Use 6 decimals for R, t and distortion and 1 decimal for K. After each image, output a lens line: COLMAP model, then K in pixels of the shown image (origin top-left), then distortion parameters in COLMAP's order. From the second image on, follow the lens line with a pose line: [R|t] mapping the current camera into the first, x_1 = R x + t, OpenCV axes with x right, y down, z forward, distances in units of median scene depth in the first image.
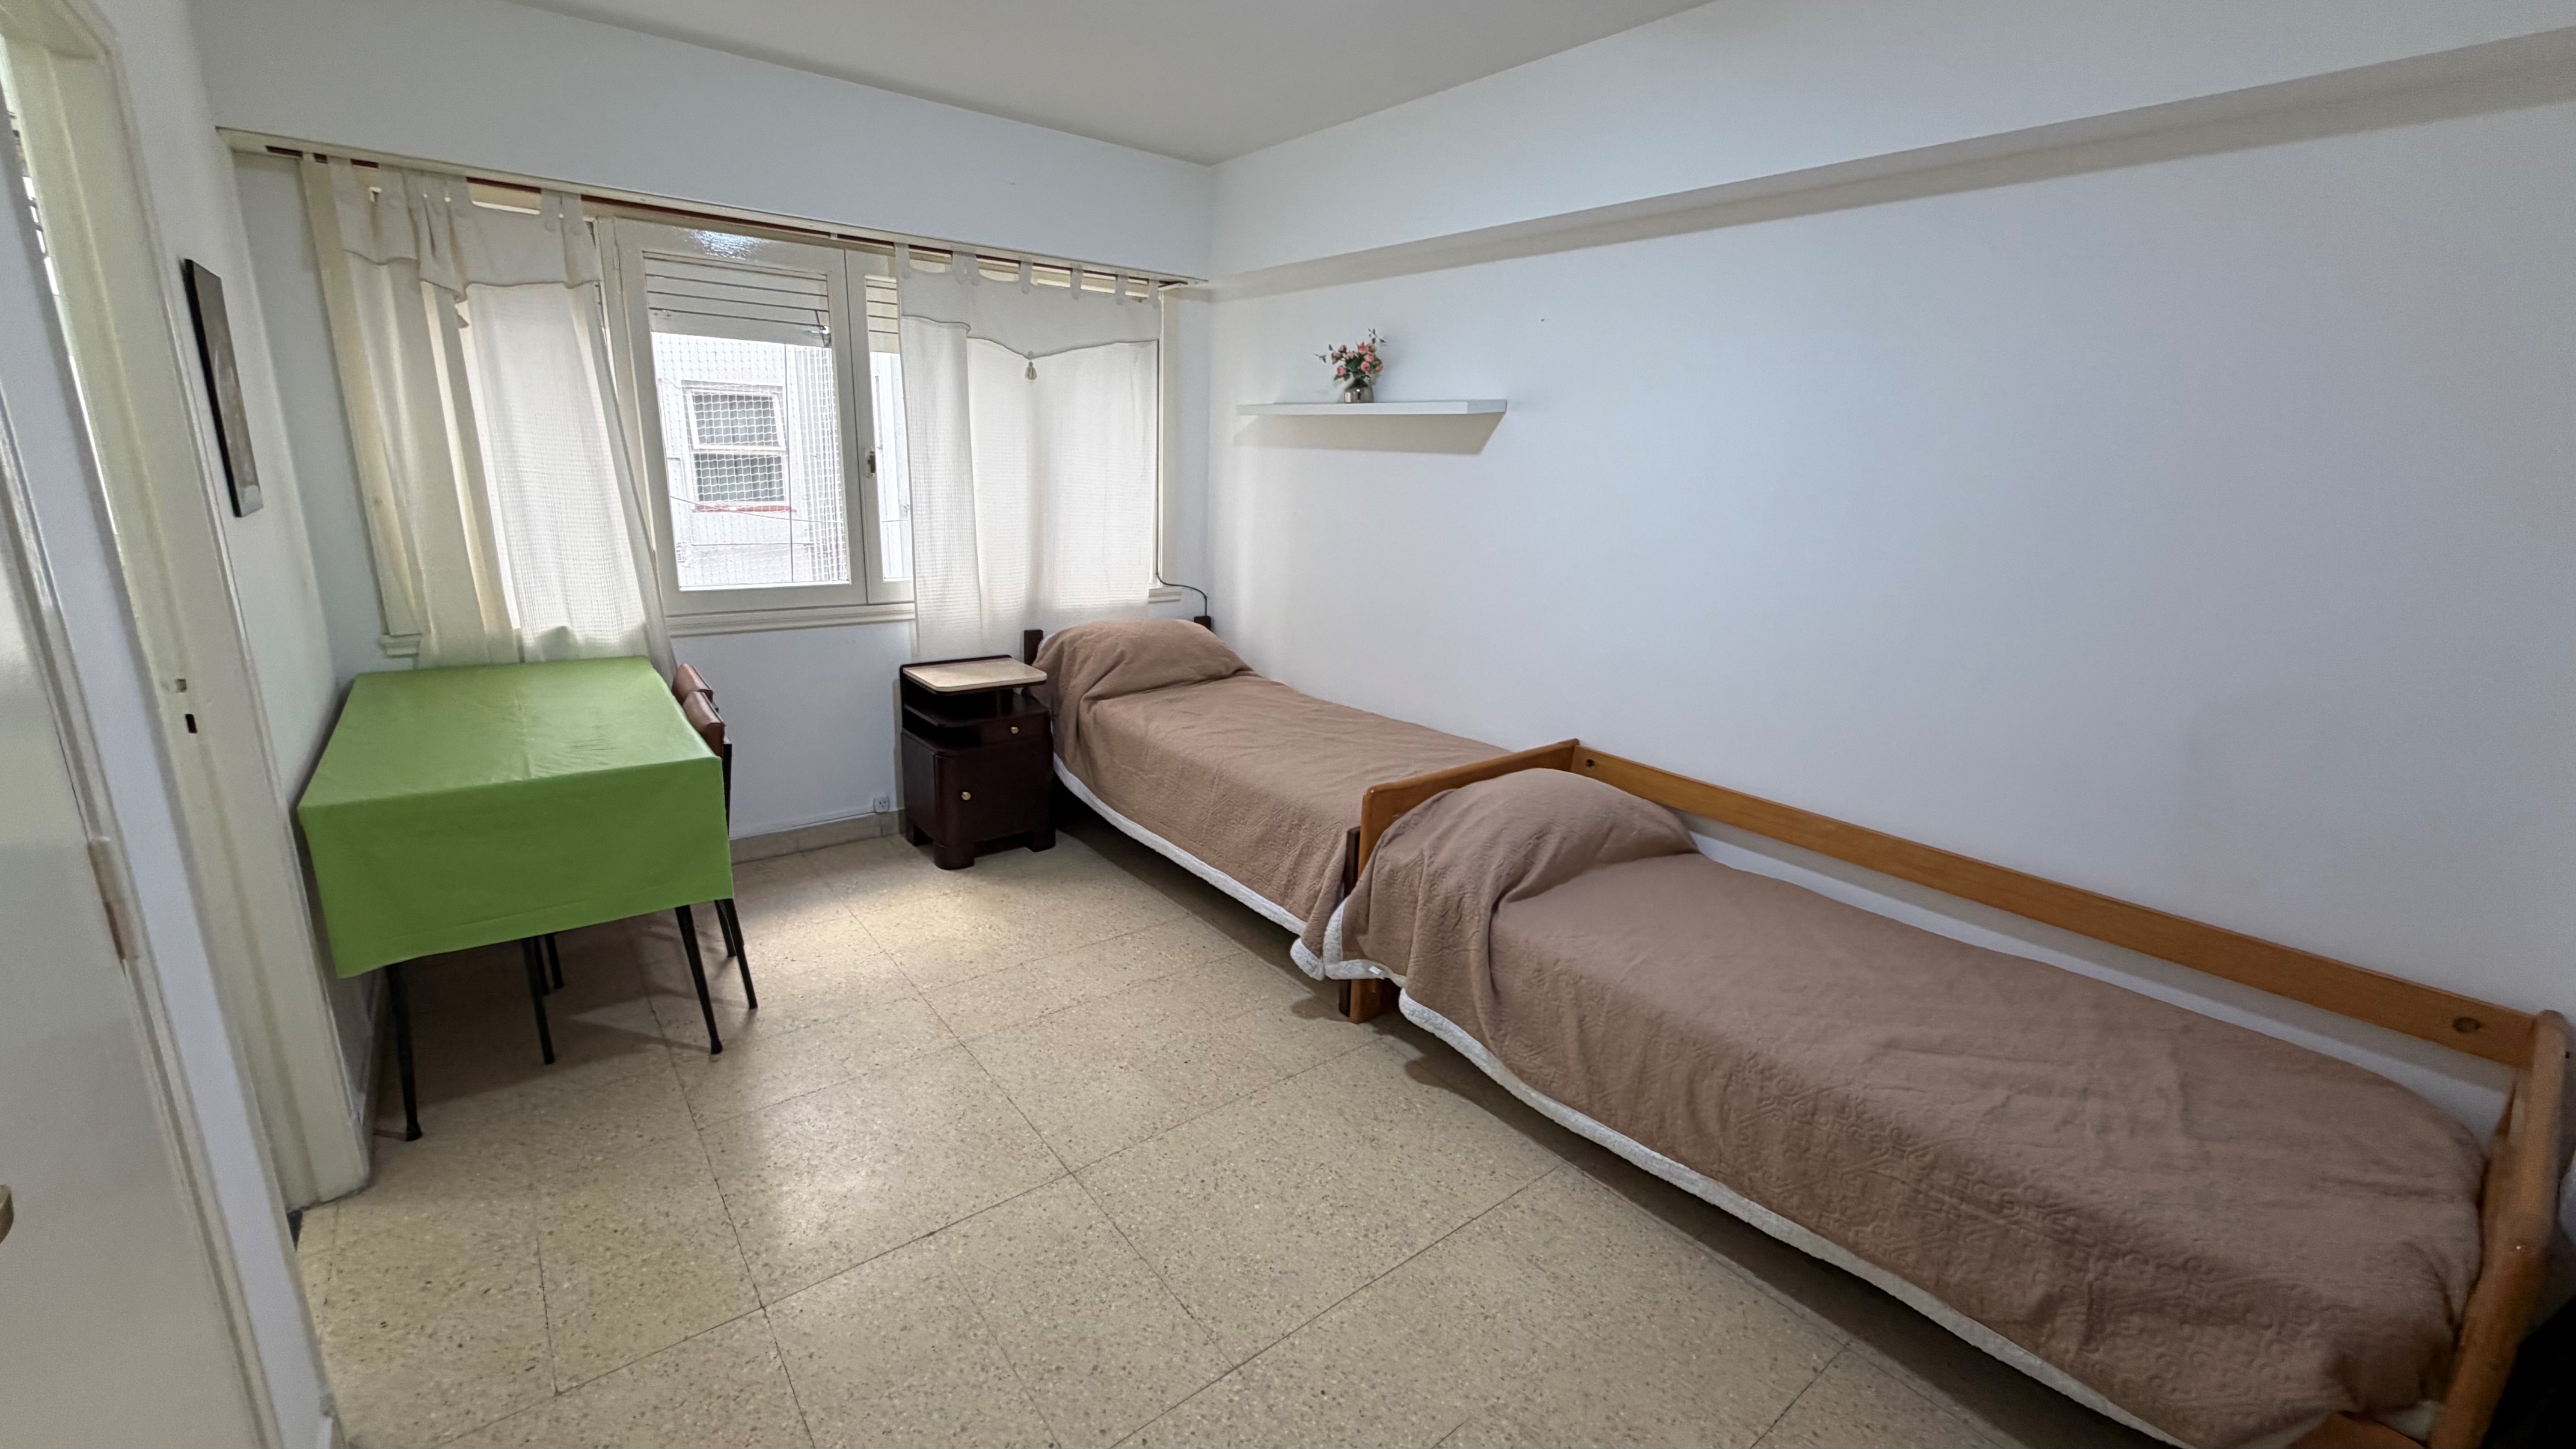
lens RADIAL K [[1029.7, 0, 1286.9], [0, 1029.7, 730.1], [0, 0, 1]] dist [0.000404, 0.000018]
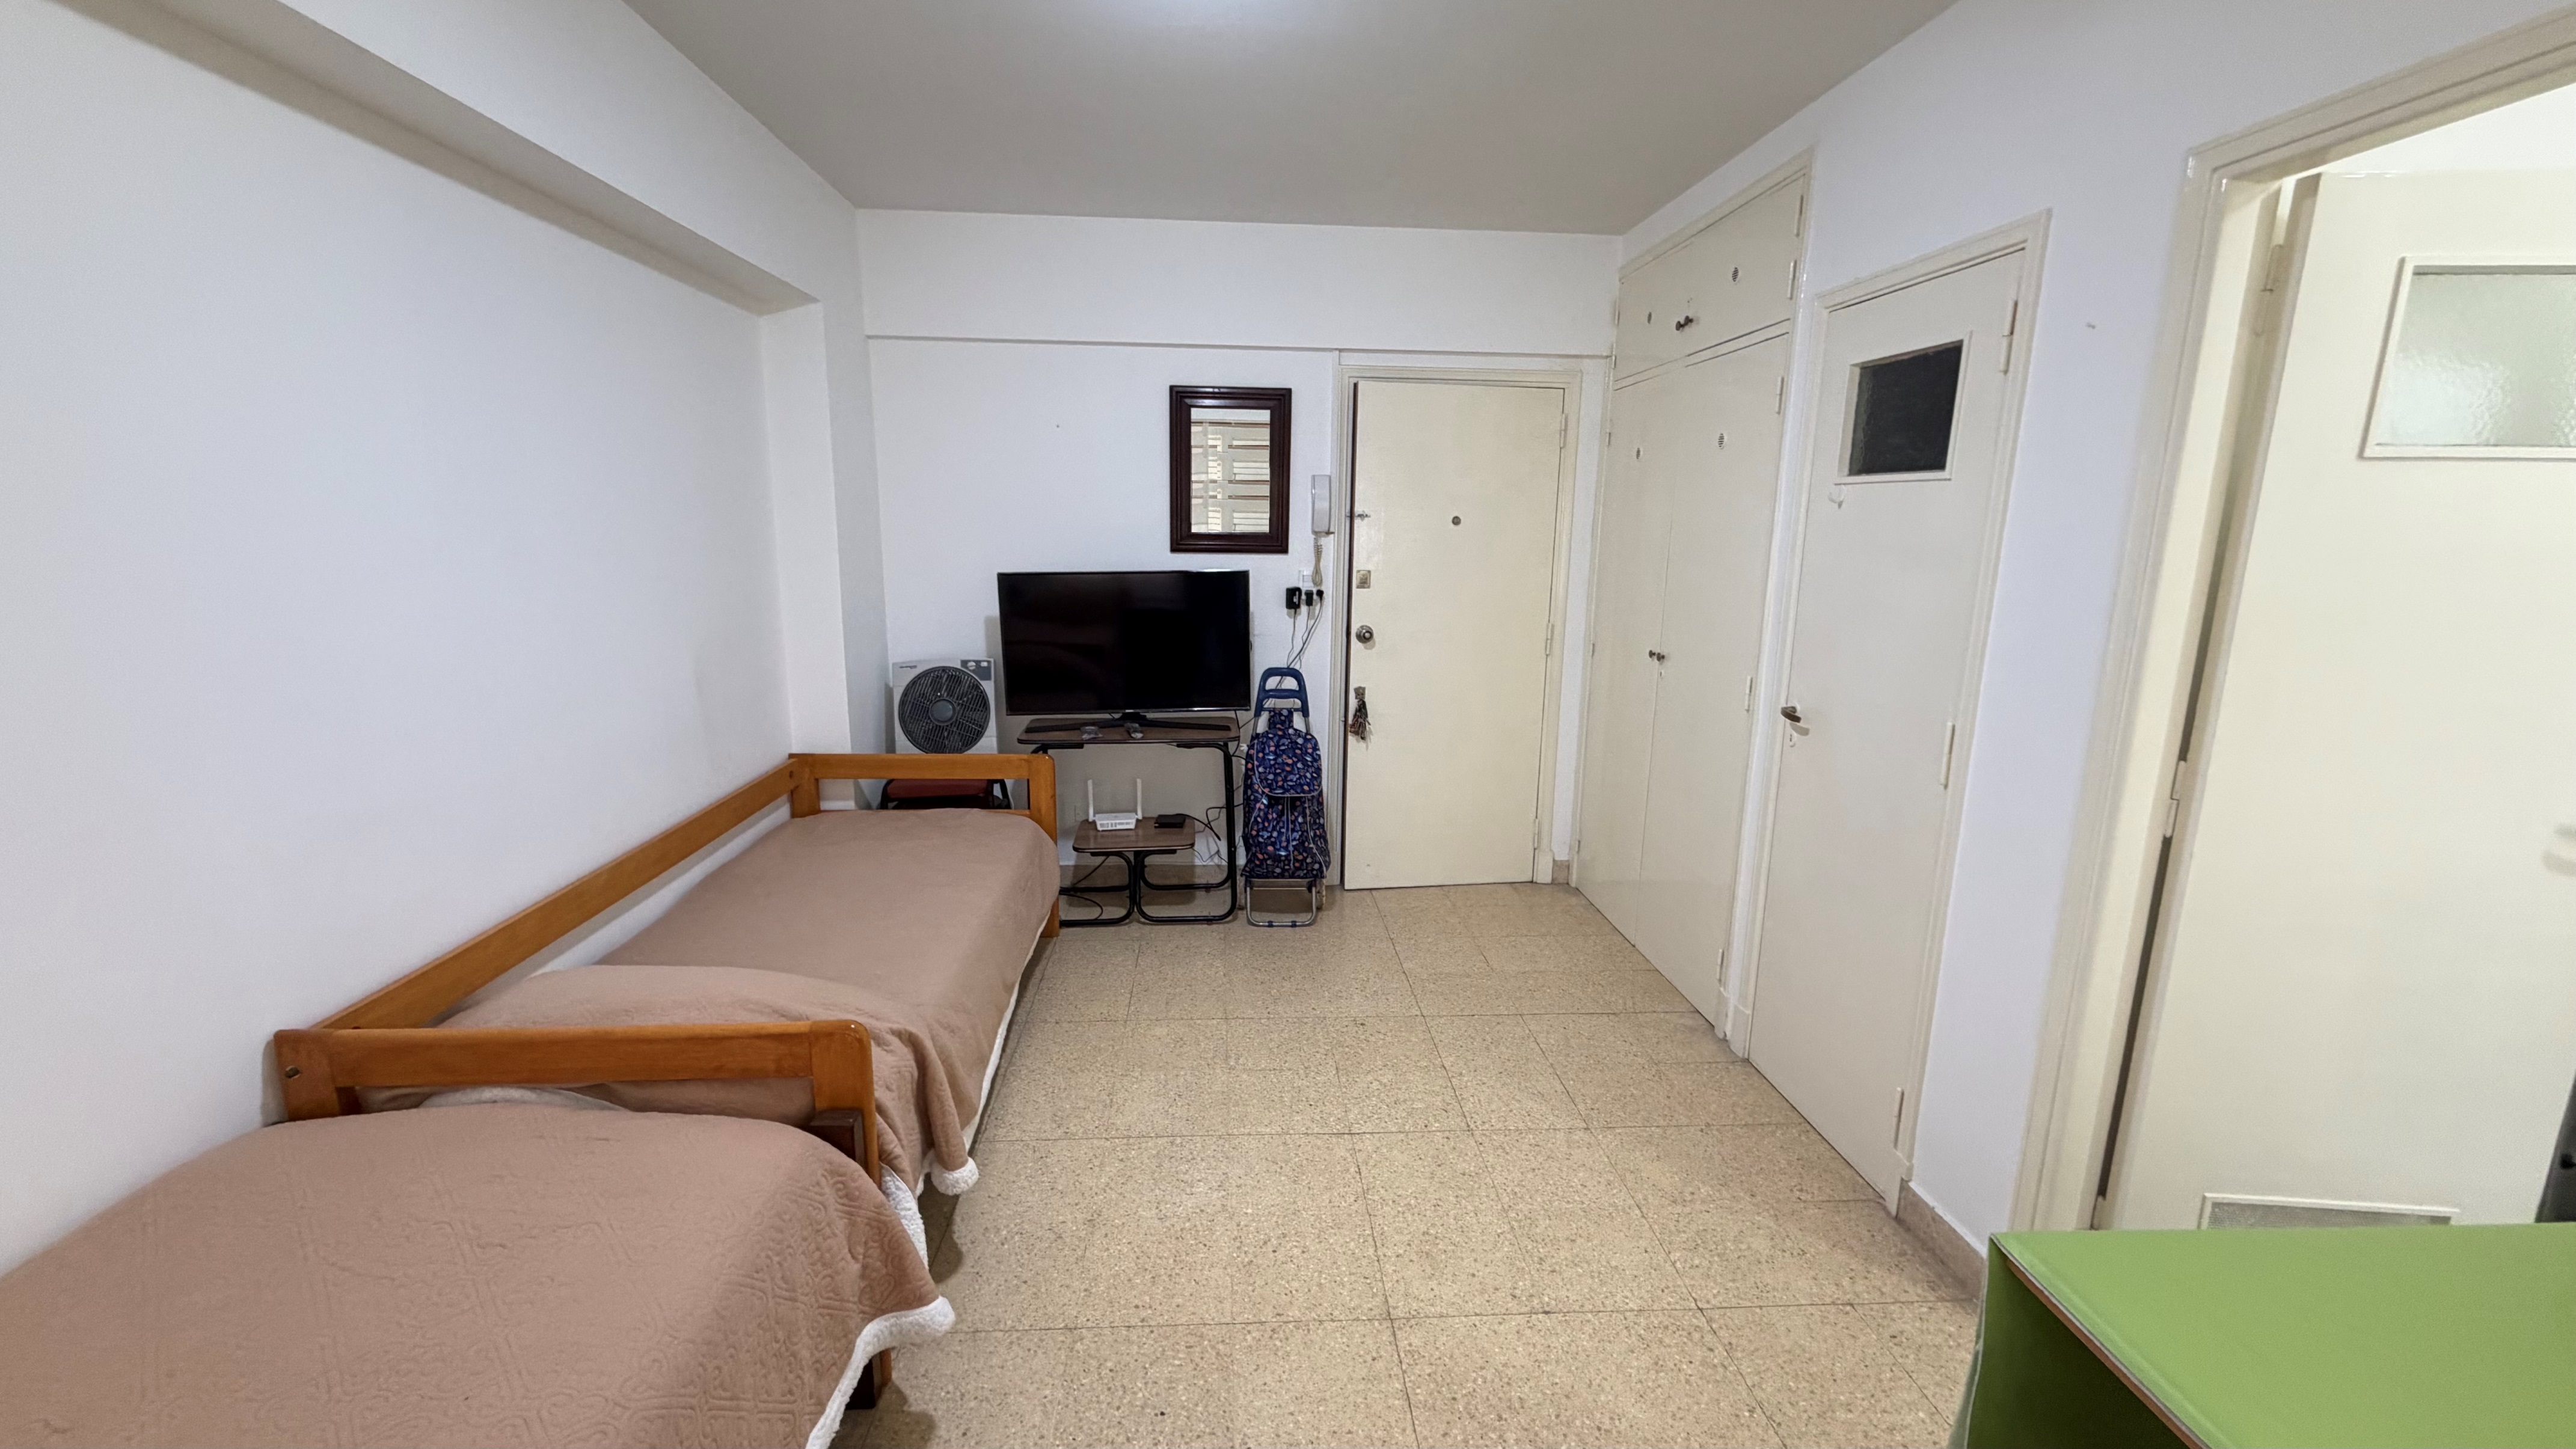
lens RADIAL K [[1029.7, 0, 1282.0], [0, 1029.7, 722.4], [0, 0, 1]] dist [0.000404, 0.000018]
pose [[-0.819341, -0.153657, 0.552332, -0.576196], [0.106746, 0.905679, 0.410306, -0.434117], [-0.563281, 0.395140, -0.725657, 1.582168]]
